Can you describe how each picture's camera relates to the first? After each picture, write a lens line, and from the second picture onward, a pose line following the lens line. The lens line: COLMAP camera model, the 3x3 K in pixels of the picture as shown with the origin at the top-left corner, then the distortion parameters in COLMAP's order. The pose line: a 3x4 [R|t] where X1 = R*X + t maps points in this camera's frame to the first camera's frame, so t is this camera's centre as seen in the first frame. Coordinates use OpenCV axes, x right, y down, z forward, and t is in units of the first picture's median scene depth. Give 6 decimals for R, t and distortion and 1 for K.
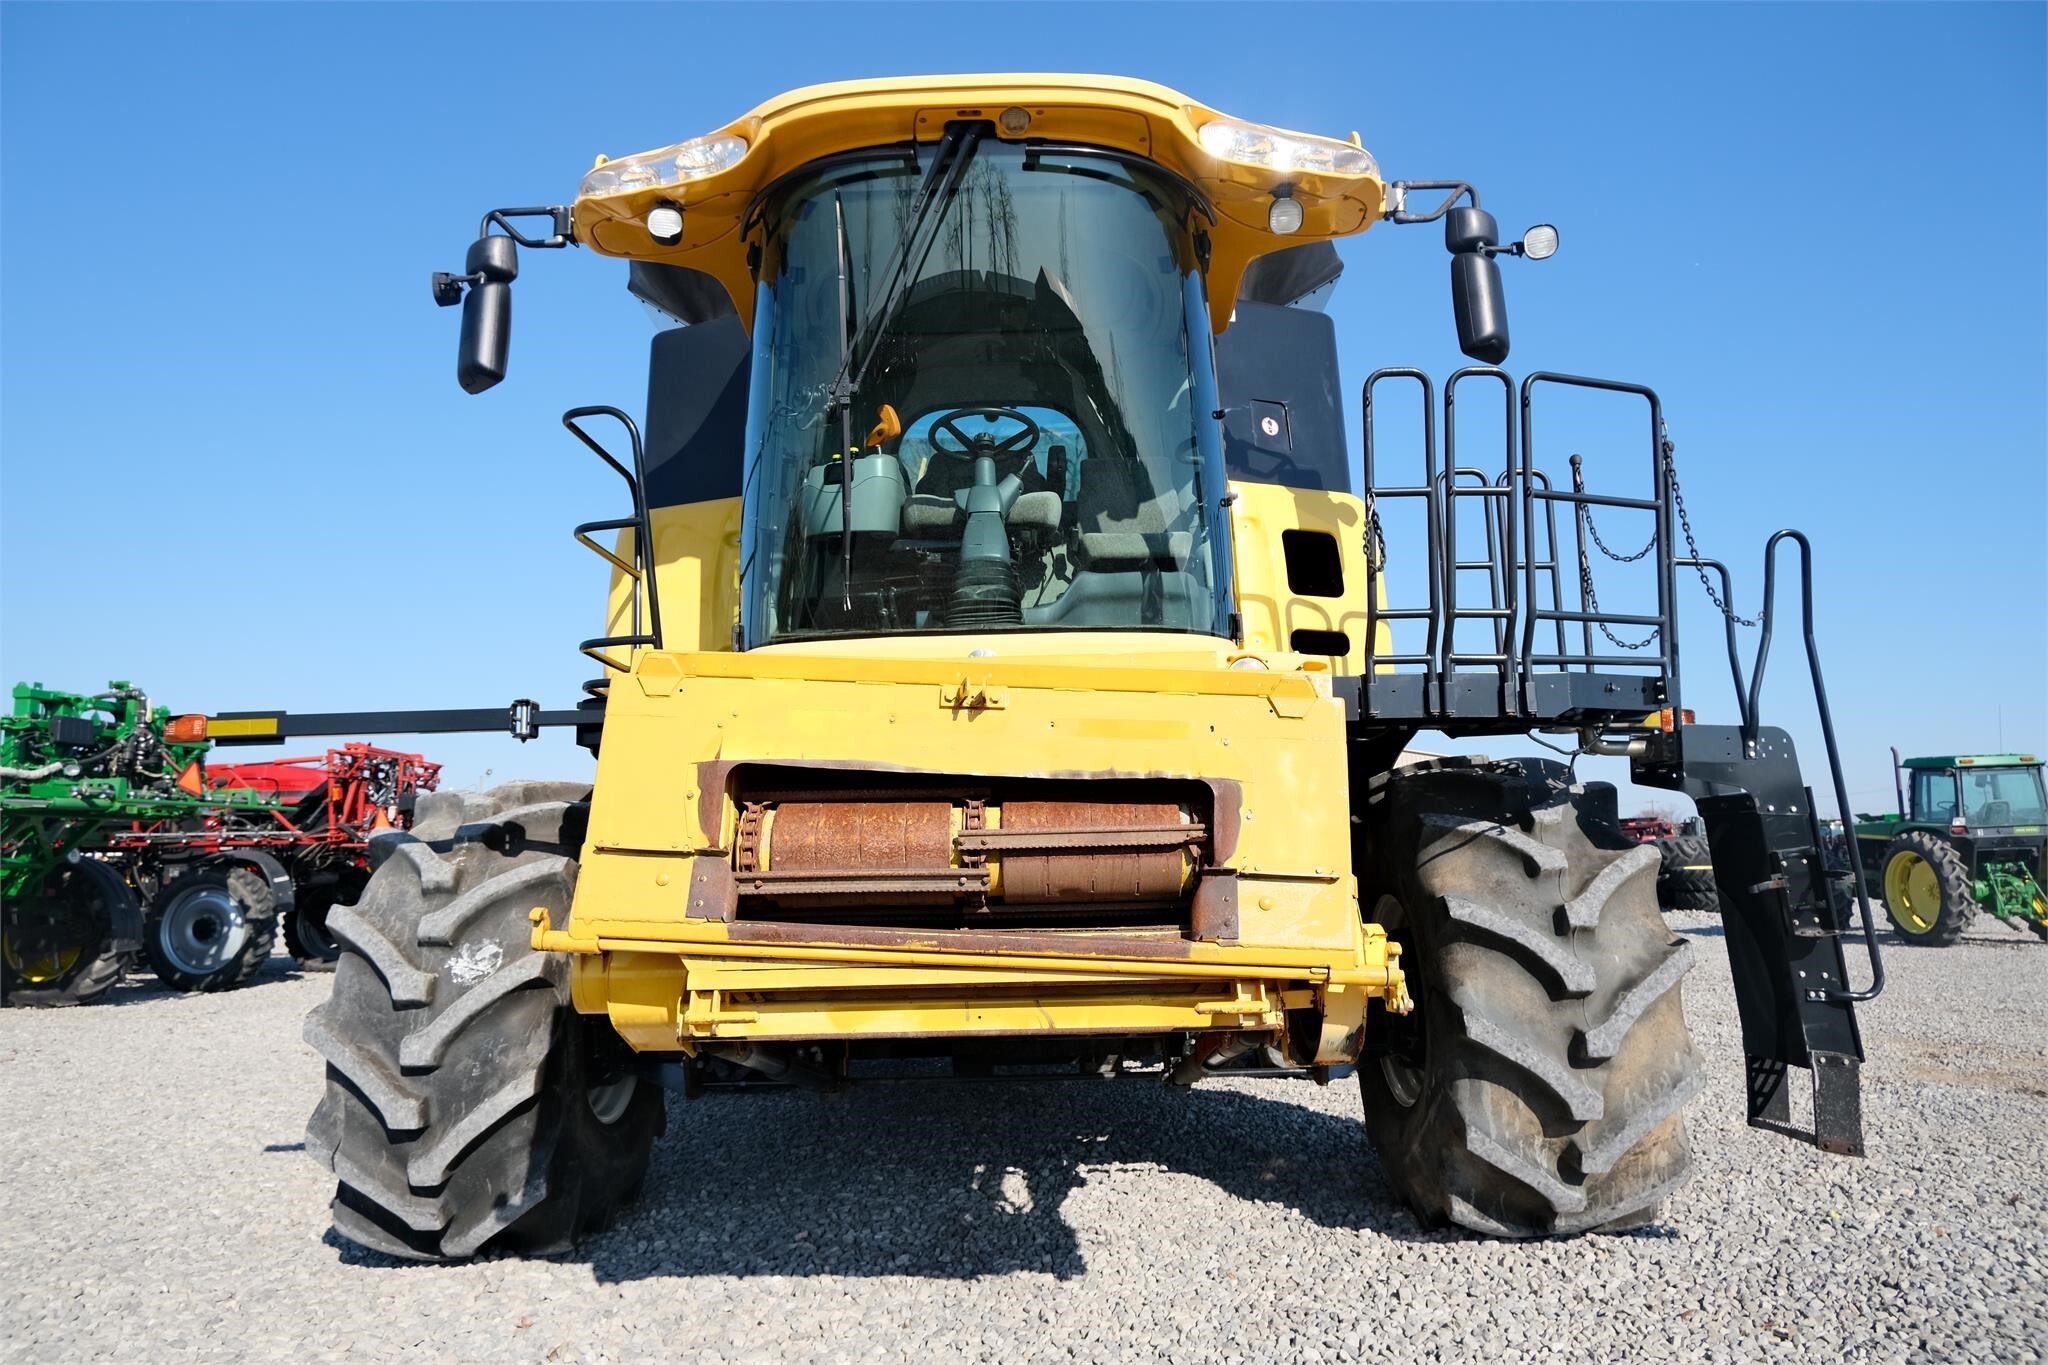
lens RADIAL K [[1317.9, 0, 1032.3], [0, 1317.9, 682.6], [0, 0, 1]] dist [-0.007399, -0.000191]
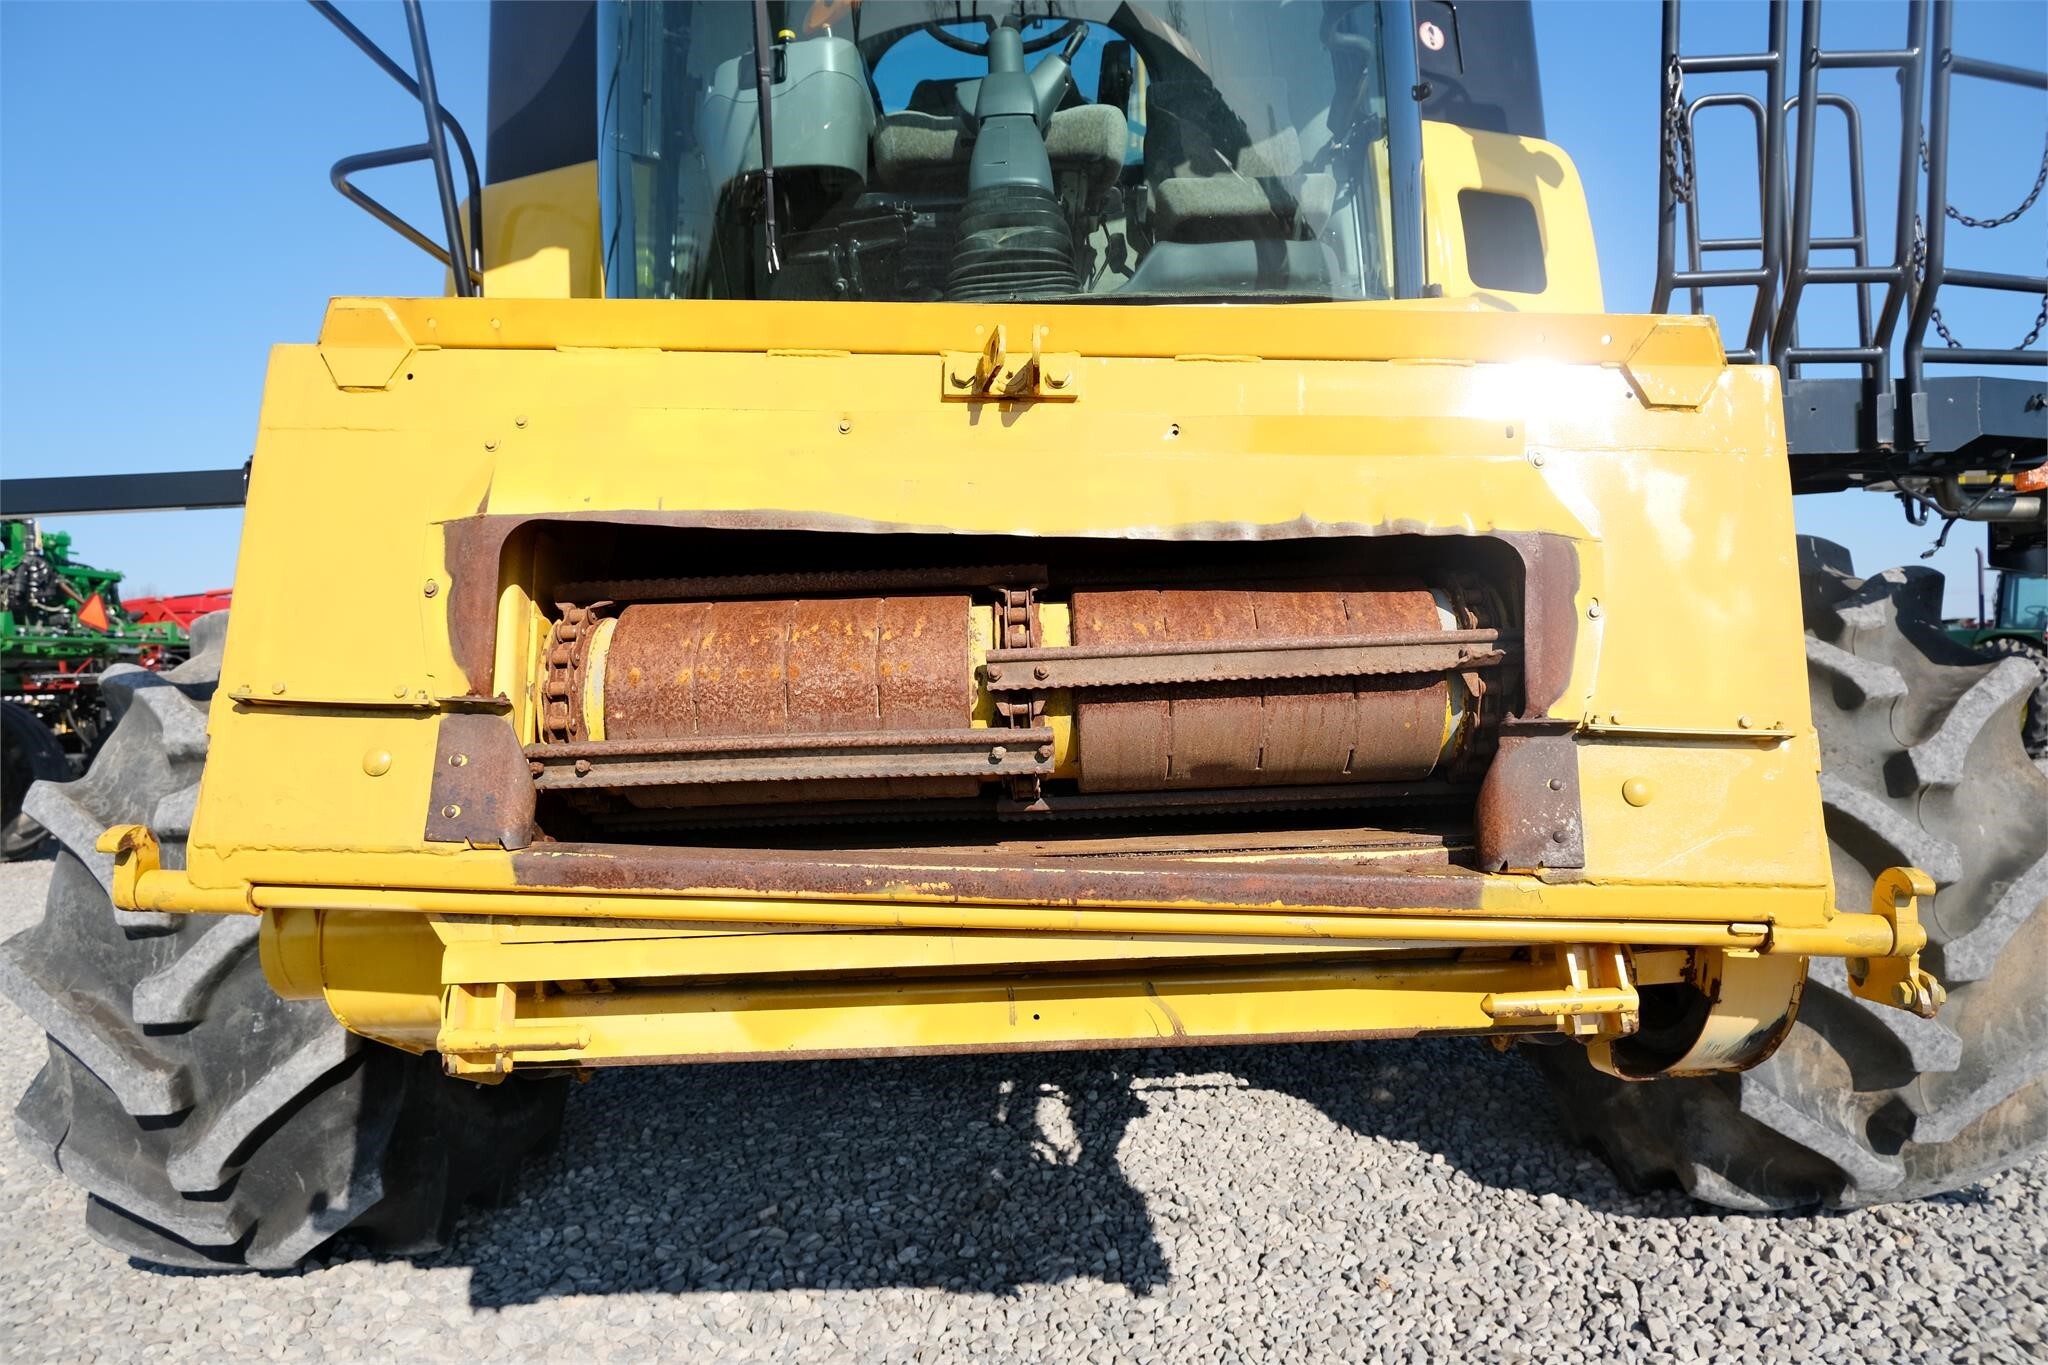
lens RADIAL K [[1317.9, 0, 1032.3], [0, 1317.9, 682.6], [0, 0, 1]] dist [-0.007399, -0.000191]
pose [[0.999850, -0.017326, -0.000890, -0.027245], [0.017290, 0.990980, 0.132886, 0.041340], [-0.001421, -0.132882, 0.991131, 0.359695]]
